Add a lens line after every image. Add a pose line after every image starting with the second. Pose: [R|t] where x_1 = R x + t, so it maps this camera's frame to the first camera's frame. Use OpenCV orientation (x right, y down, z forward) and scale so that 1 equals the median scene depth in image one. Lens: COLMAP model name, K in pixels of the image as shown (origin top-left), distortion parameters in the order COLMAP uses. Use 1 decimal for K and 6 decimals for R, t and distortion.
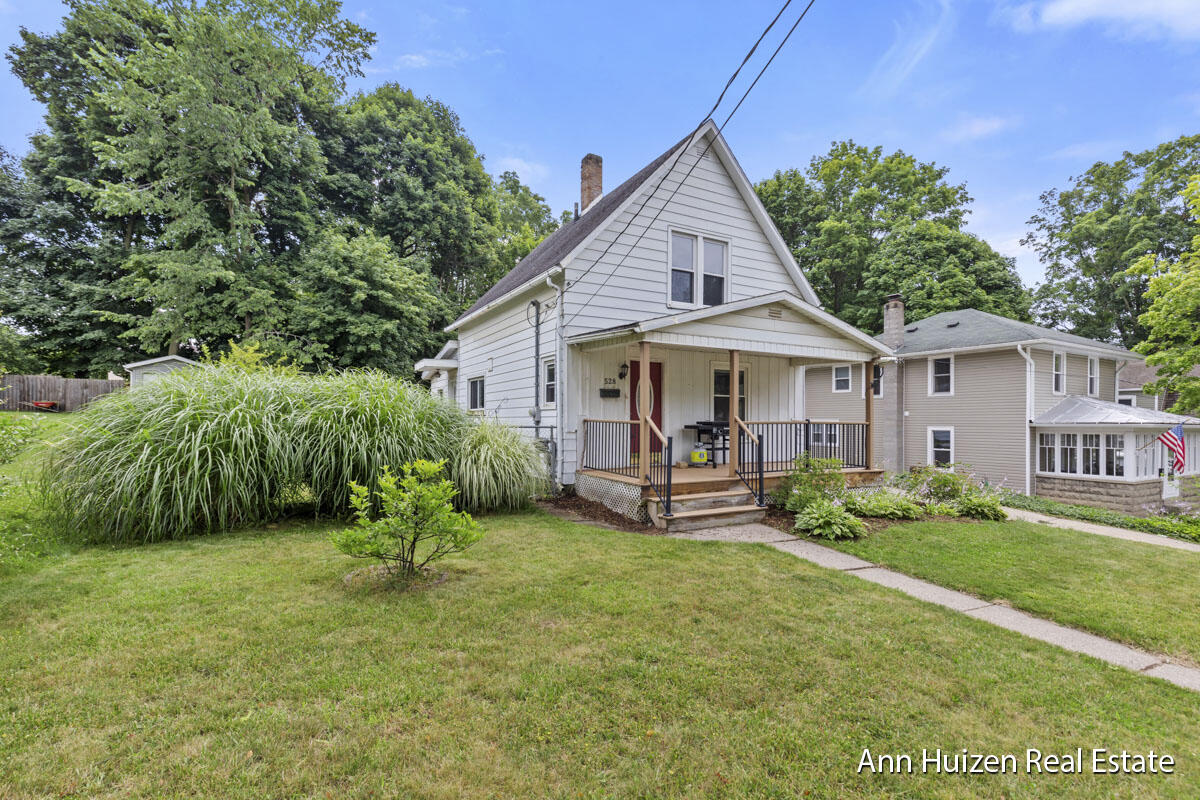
lens RADIAL K [[557.3, 0, 599.8], [0, 557.3, 408.4], [0, 0, 1]] dist [0.002806, -0.001461]
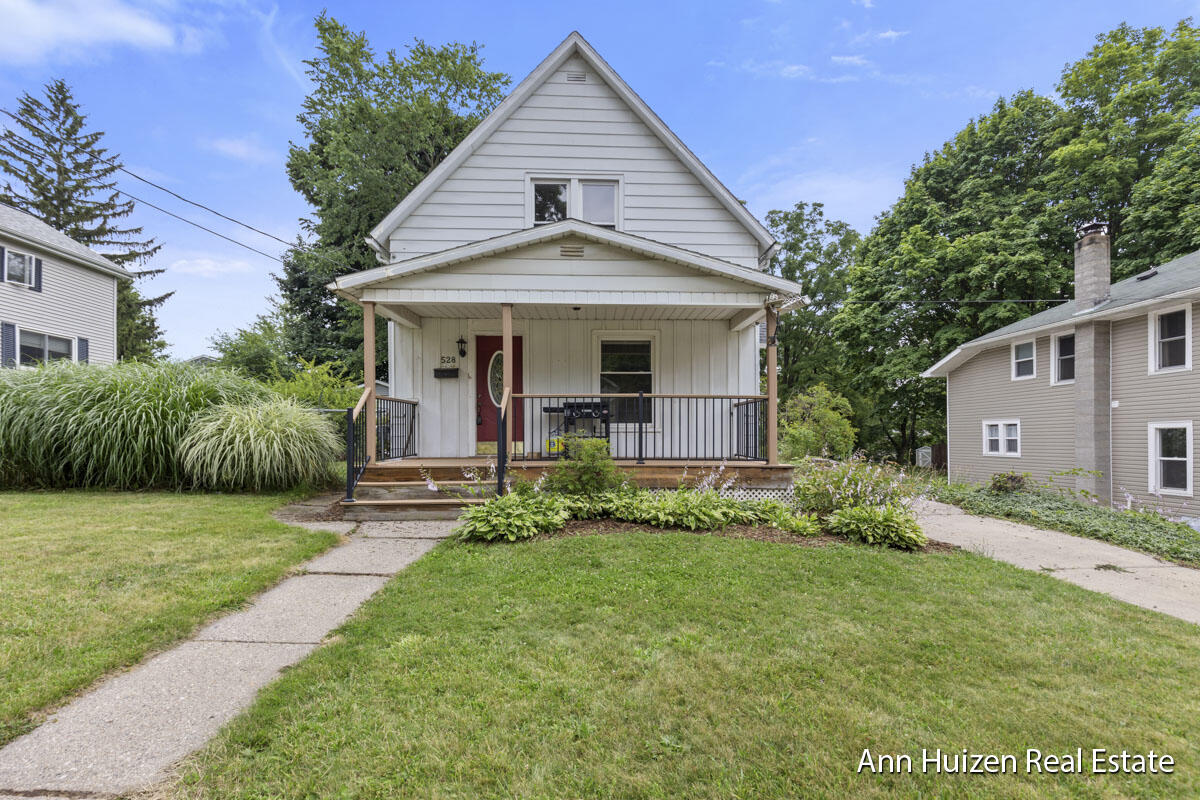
lens RADIAL K [[557.3, 0, 578.8], [0, 557.3, 426.8], [0, 0, 1]] dist [0.002806, -0.001461]
pose [[0.894372, -0.014716, -0.447082, 0.301201], [0.013540, 0.999891, -0.005826, 0.033162], [0.447120, -0.000843, 0.894474, 0.148335]]
